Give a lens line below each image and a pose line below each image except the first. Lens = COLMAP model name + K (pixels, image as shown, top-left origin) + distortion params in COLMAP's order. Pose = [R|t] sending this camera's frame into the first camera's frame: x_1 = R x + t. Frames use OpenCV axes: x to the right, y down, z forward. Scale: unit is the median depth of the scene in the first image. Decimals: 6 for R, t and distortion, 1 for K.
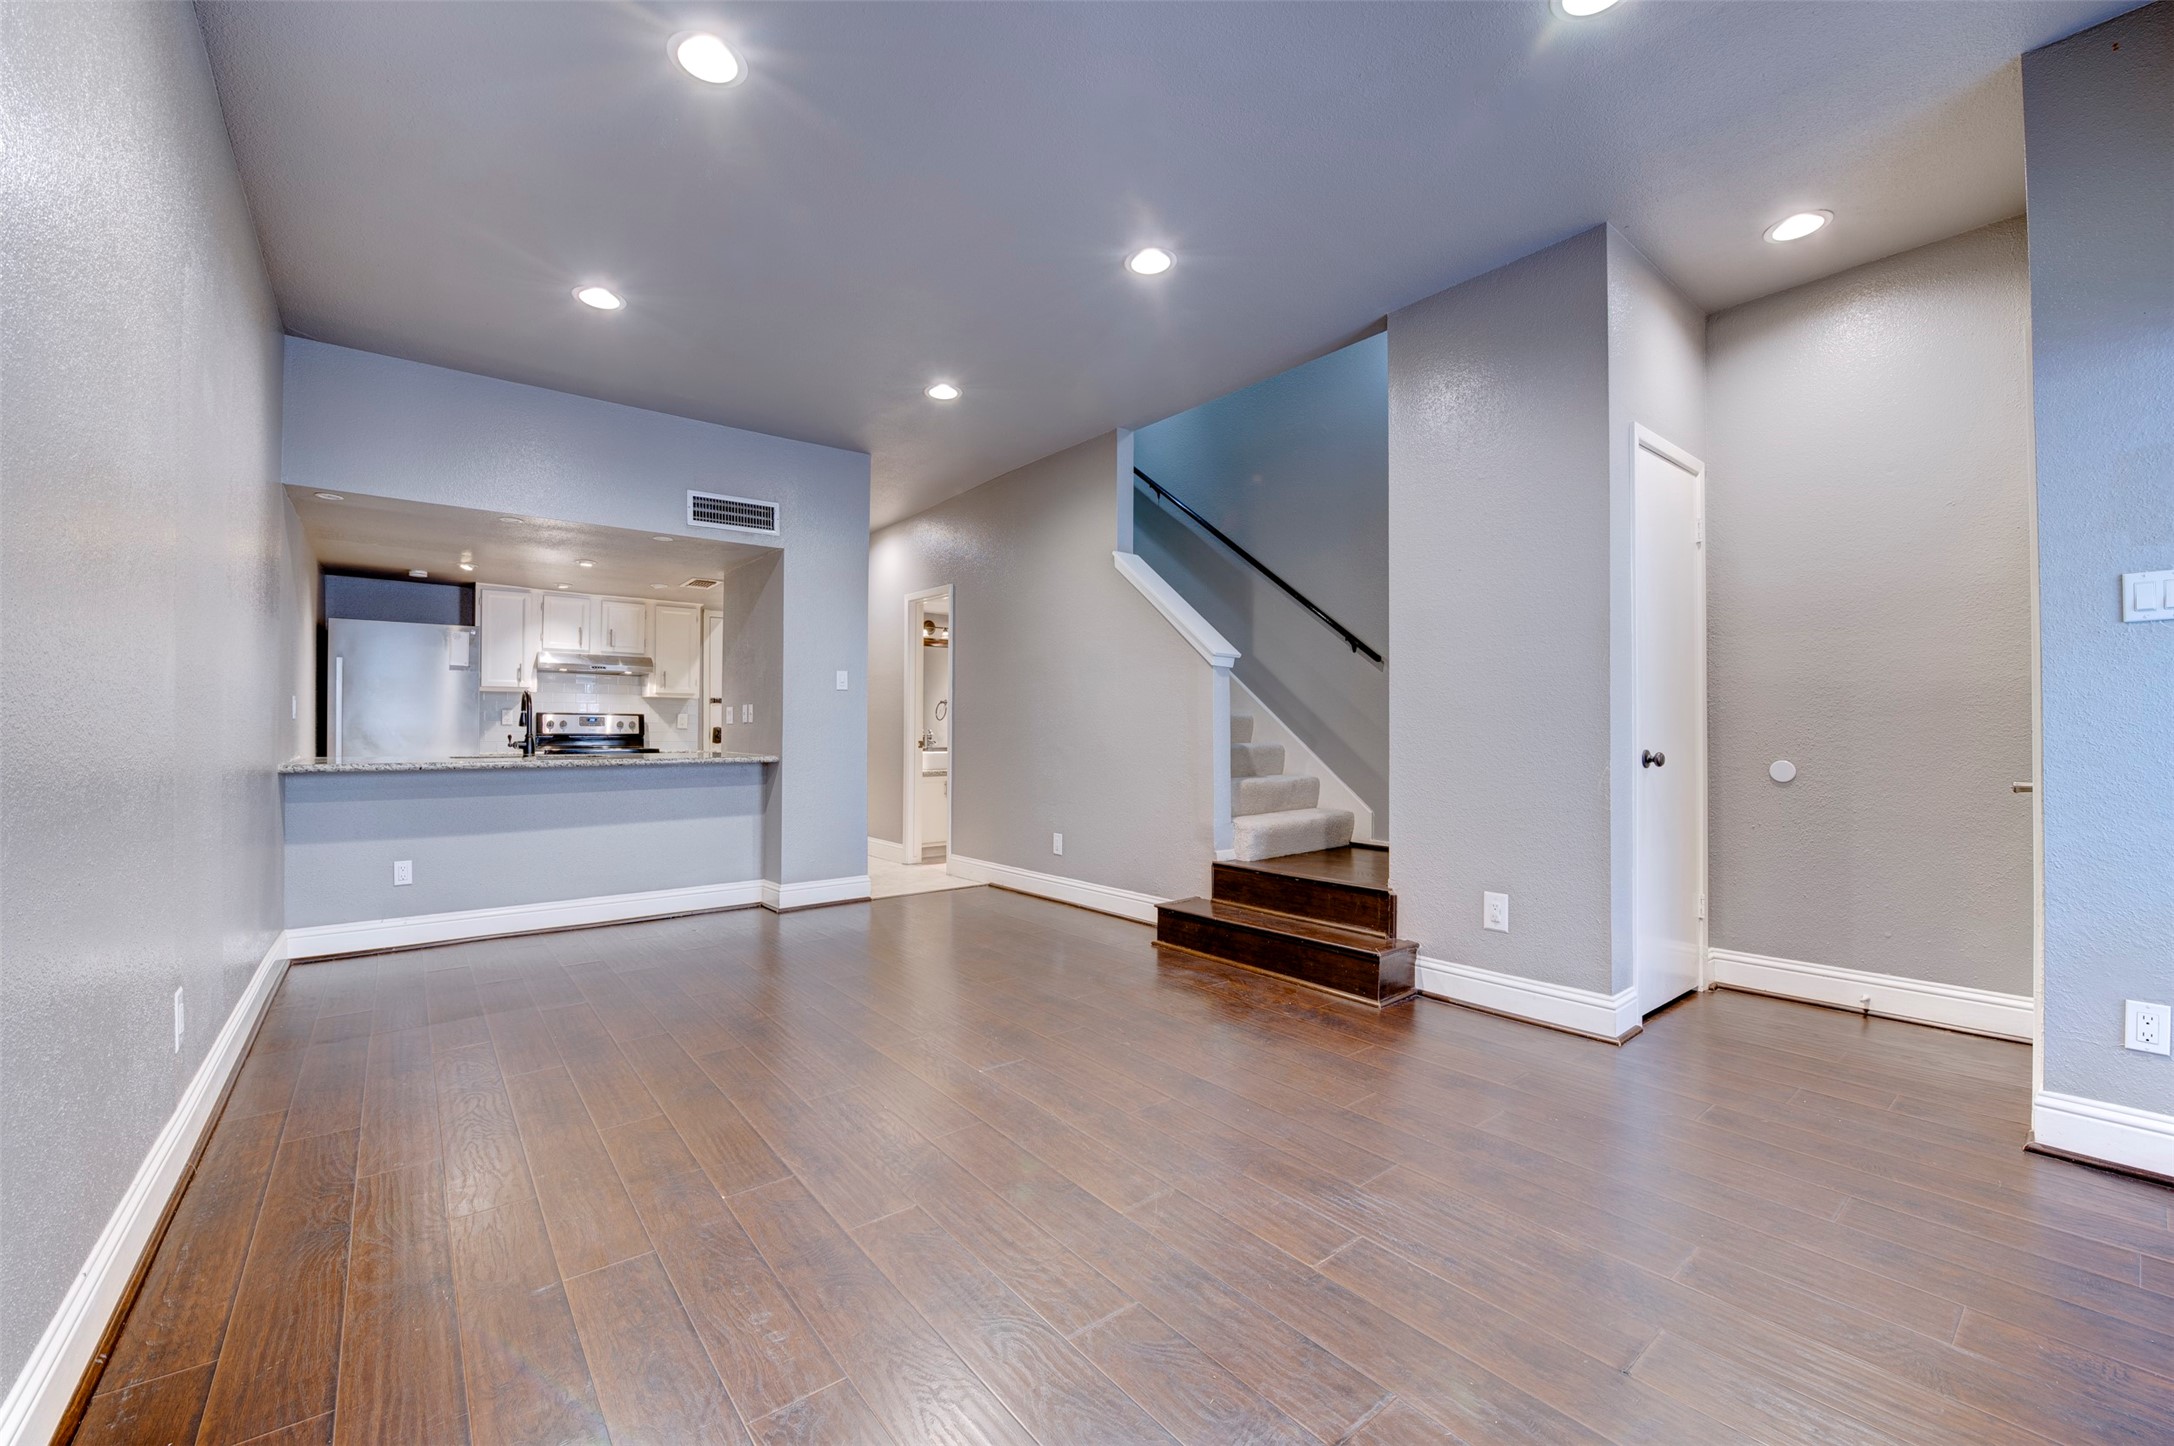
lens RADIAL K [[870.2, 0, 1092.7], [0, 870.2, 723.6], [0, 0, 1]] dist [-0.014434, -0.002416]
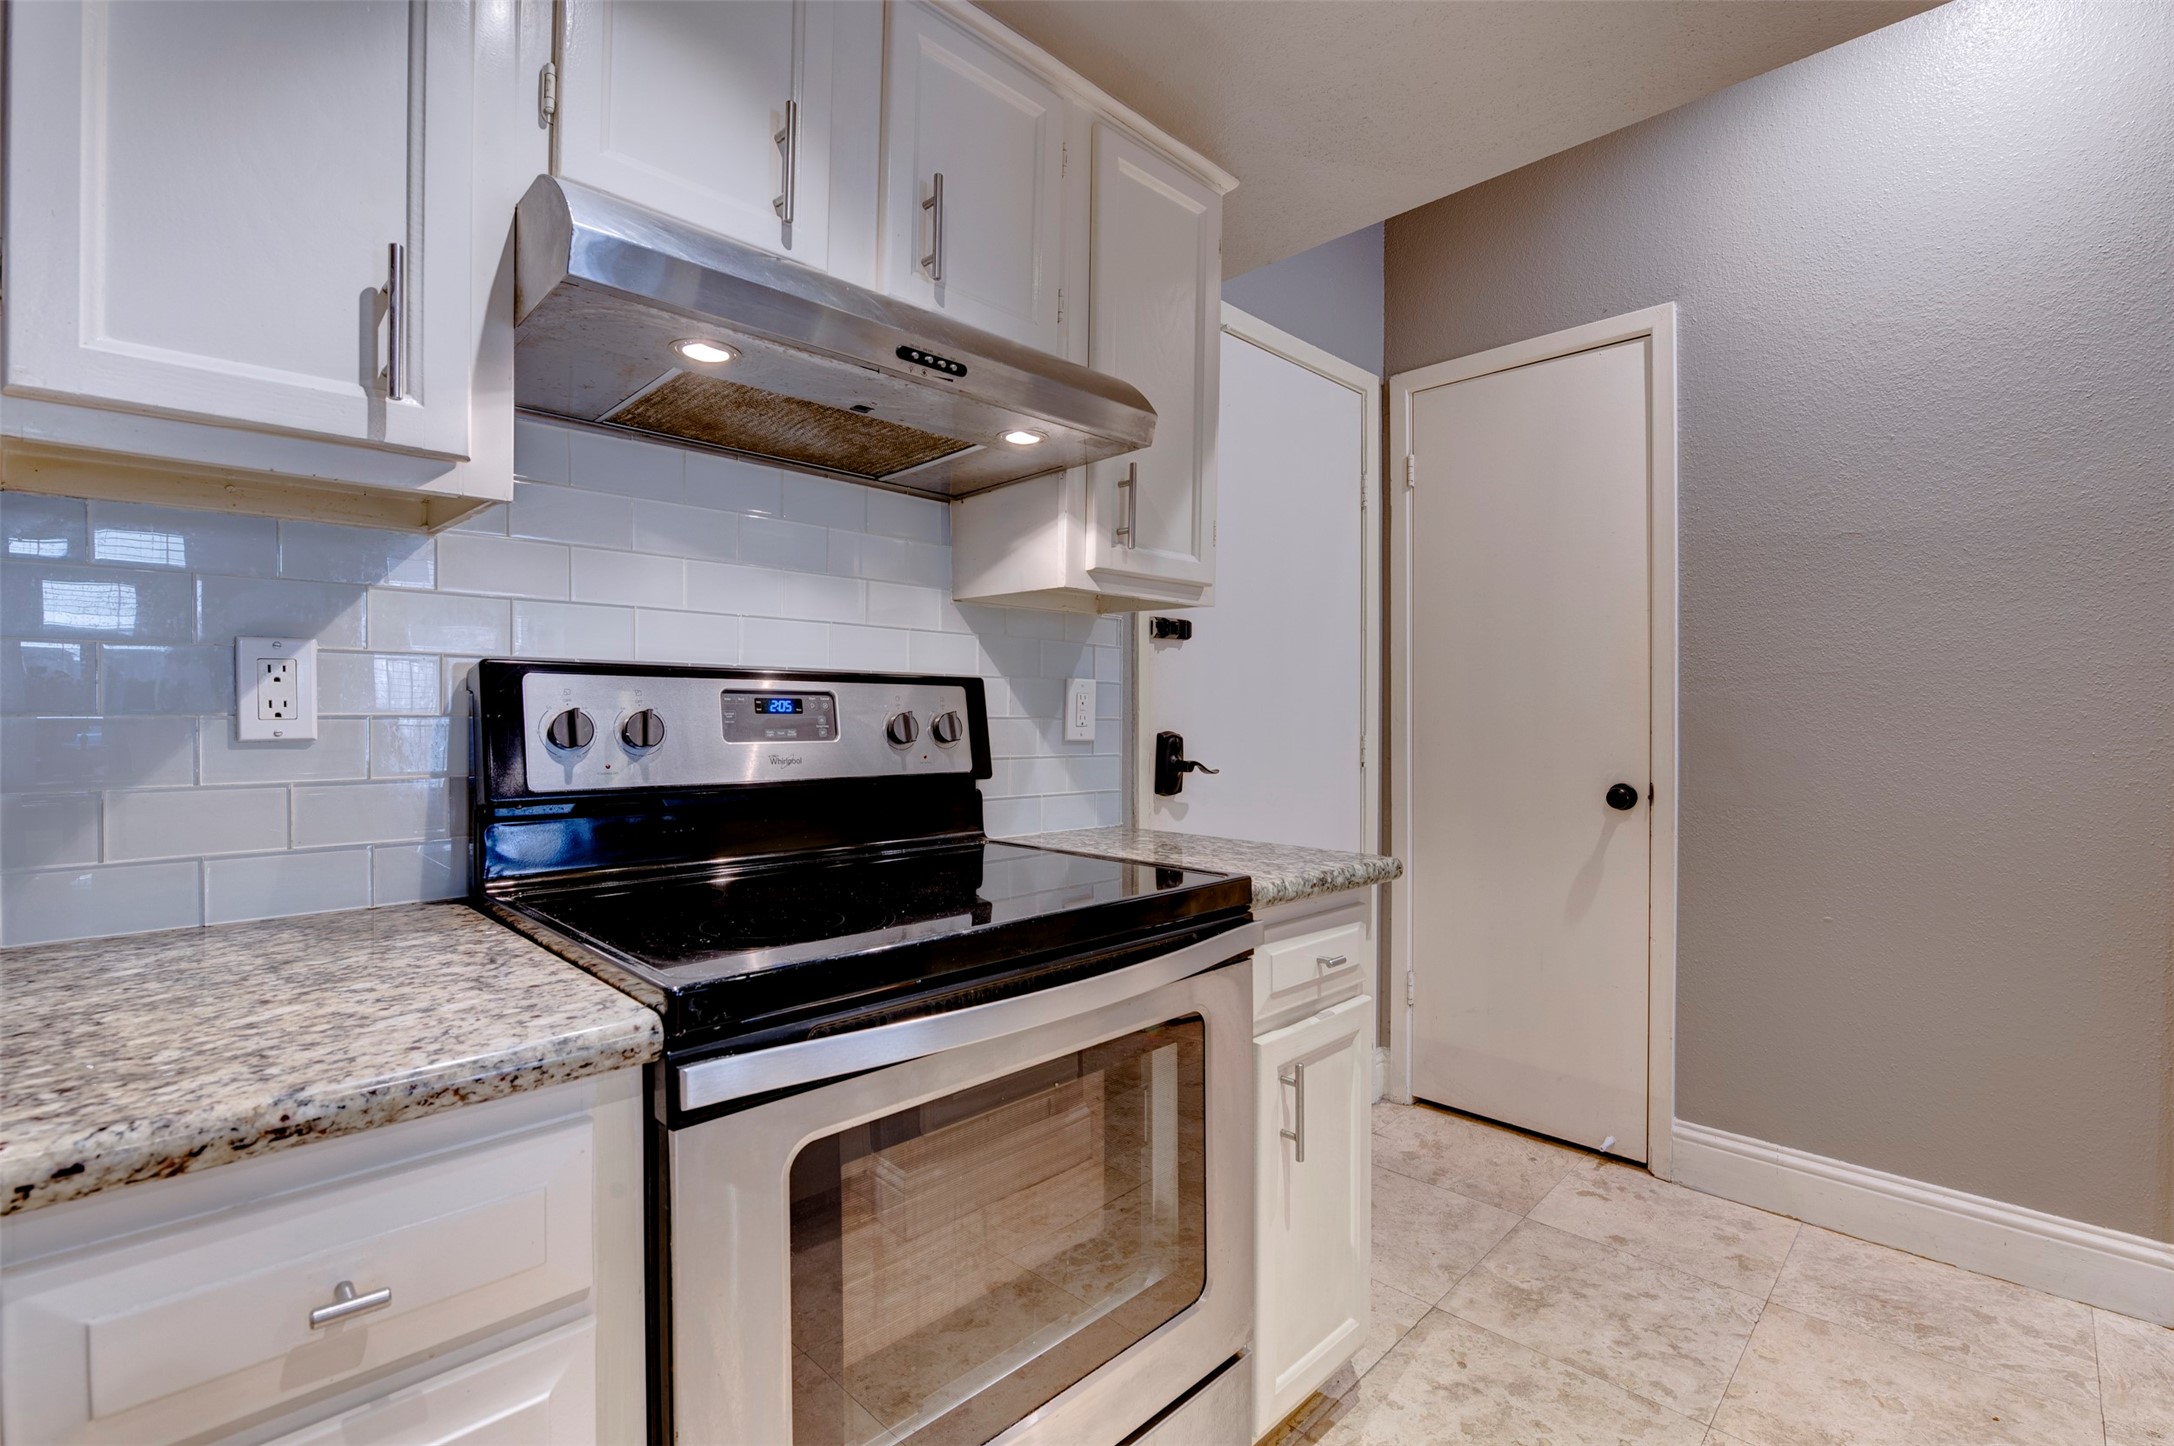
lens RADIAL K [[936.8, 0, 1093.0], [0, 936.8, 725.6], [0, 0, 1]] dist [-0.011164, -0.003047]
pose [[0.994589, -0.002526, 0.103861, -0.756849], [0.000290, 0.999768, 0.021533, -0.006228], [-0.103891, -0.021386, 0.994359, 1.127418]]
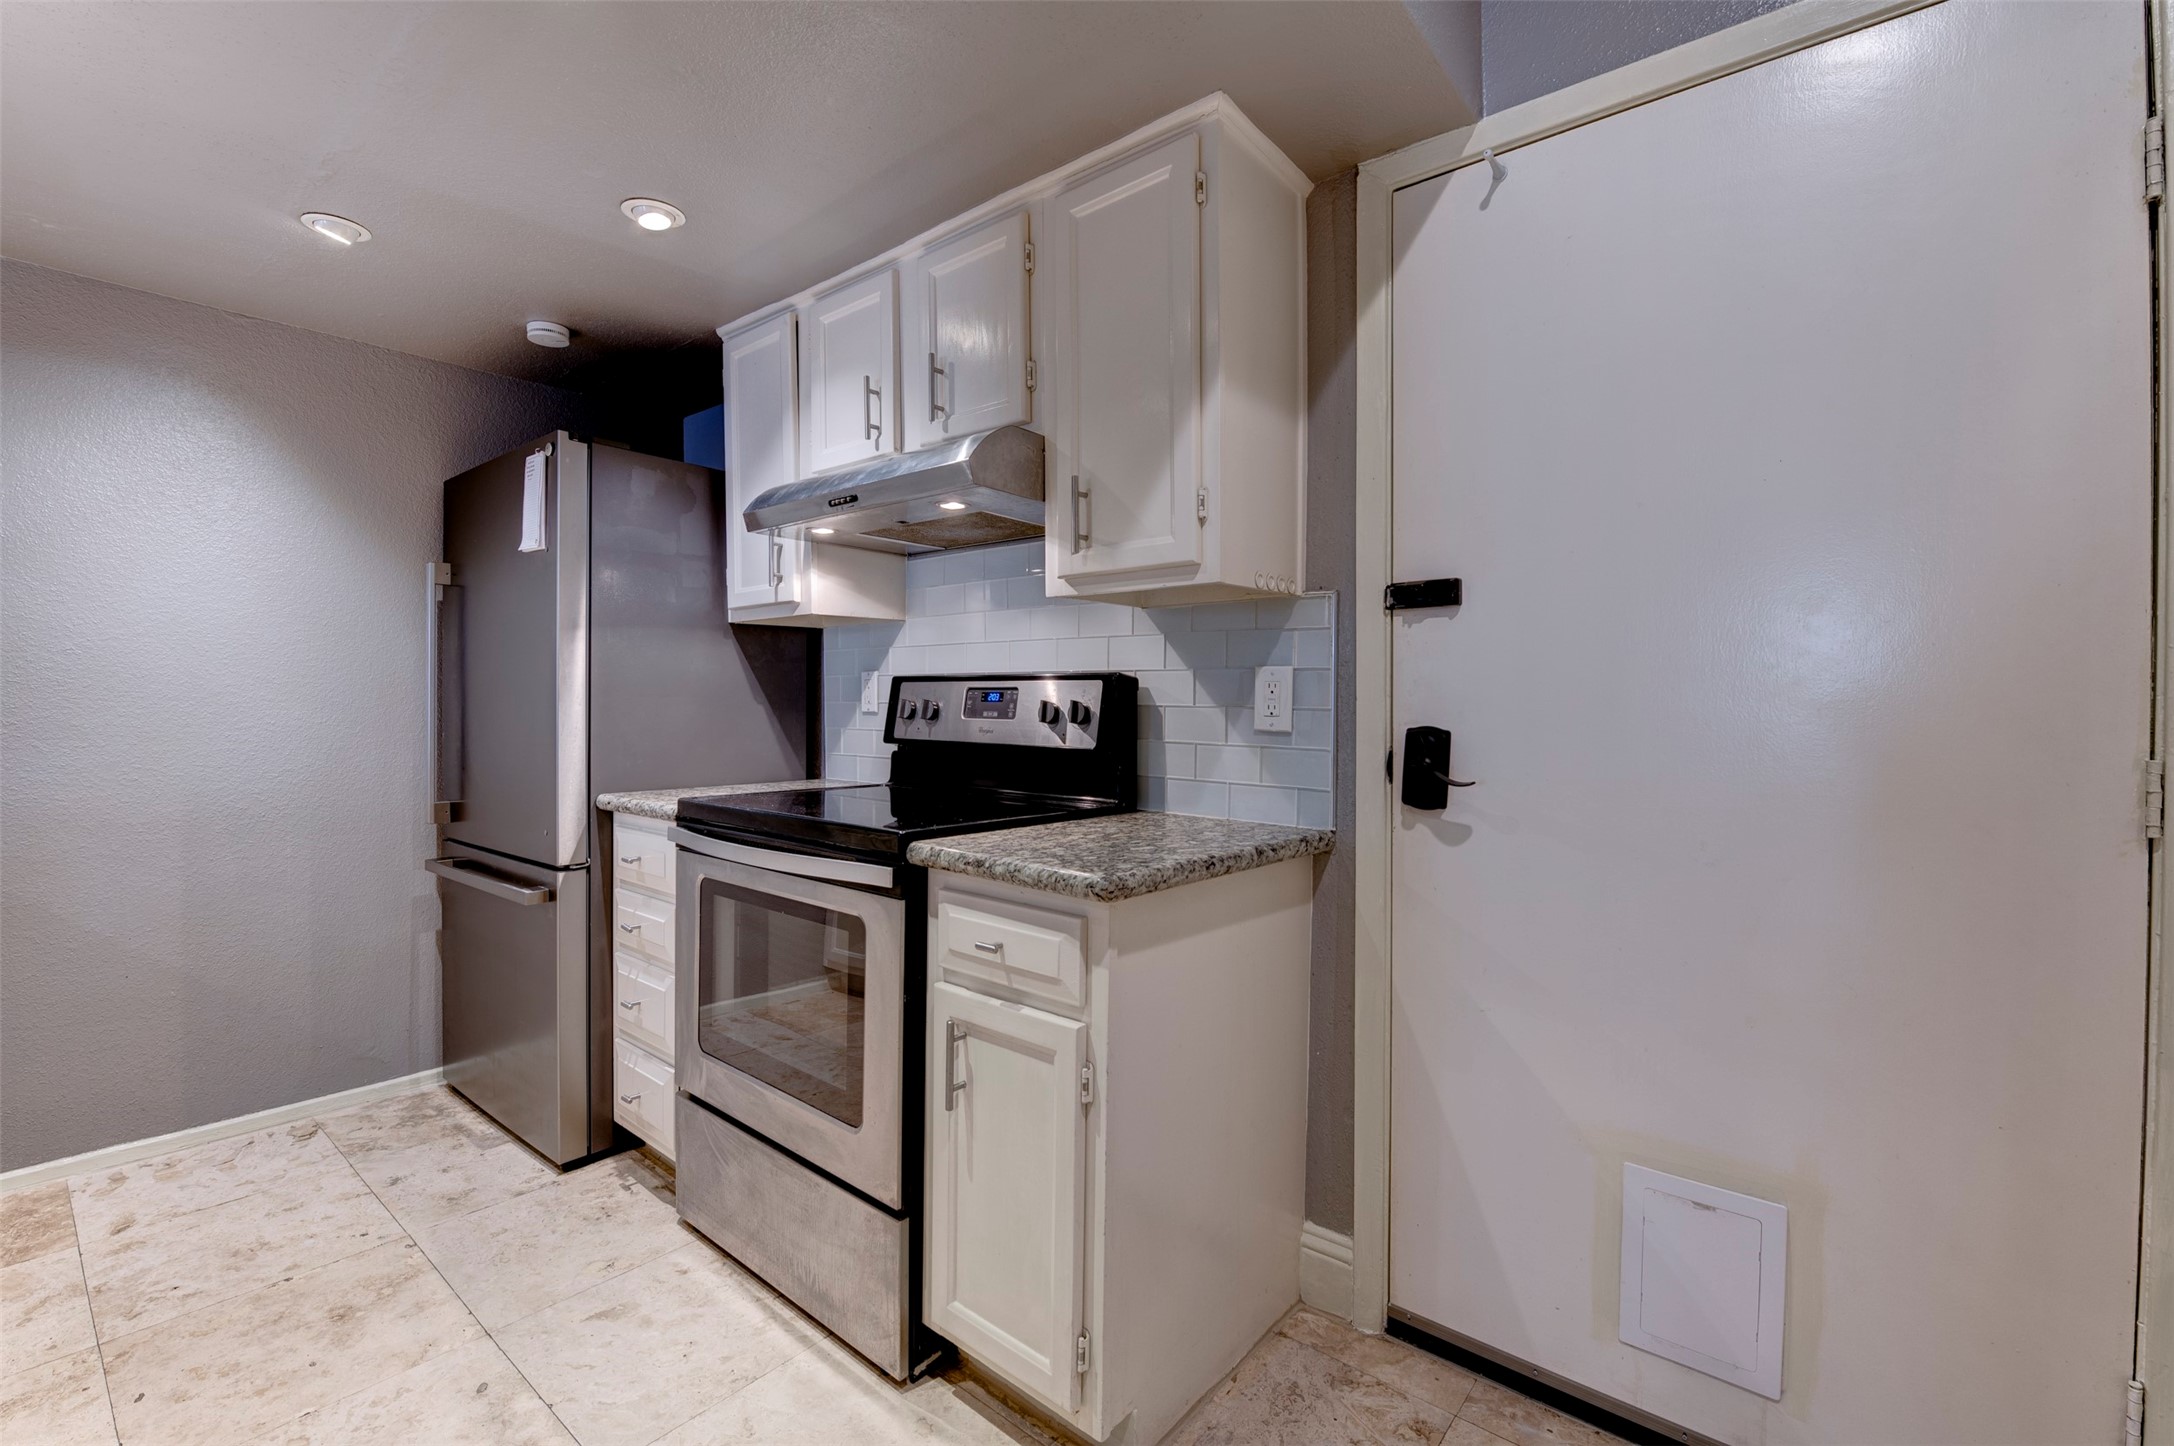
lens RADIAL K [[916.5, 0, 1088.4], [0, 916.5, 715.3], [0, 0, 1]] dist [-0.012390, -0.002664]
pose [[0.208167, 0.011205, -0.978029, -0.374144], [0.003820, 0.999917, 0.012269, -0.002492], [0.978086, -0.006290, 0.208107, 1.374310]]
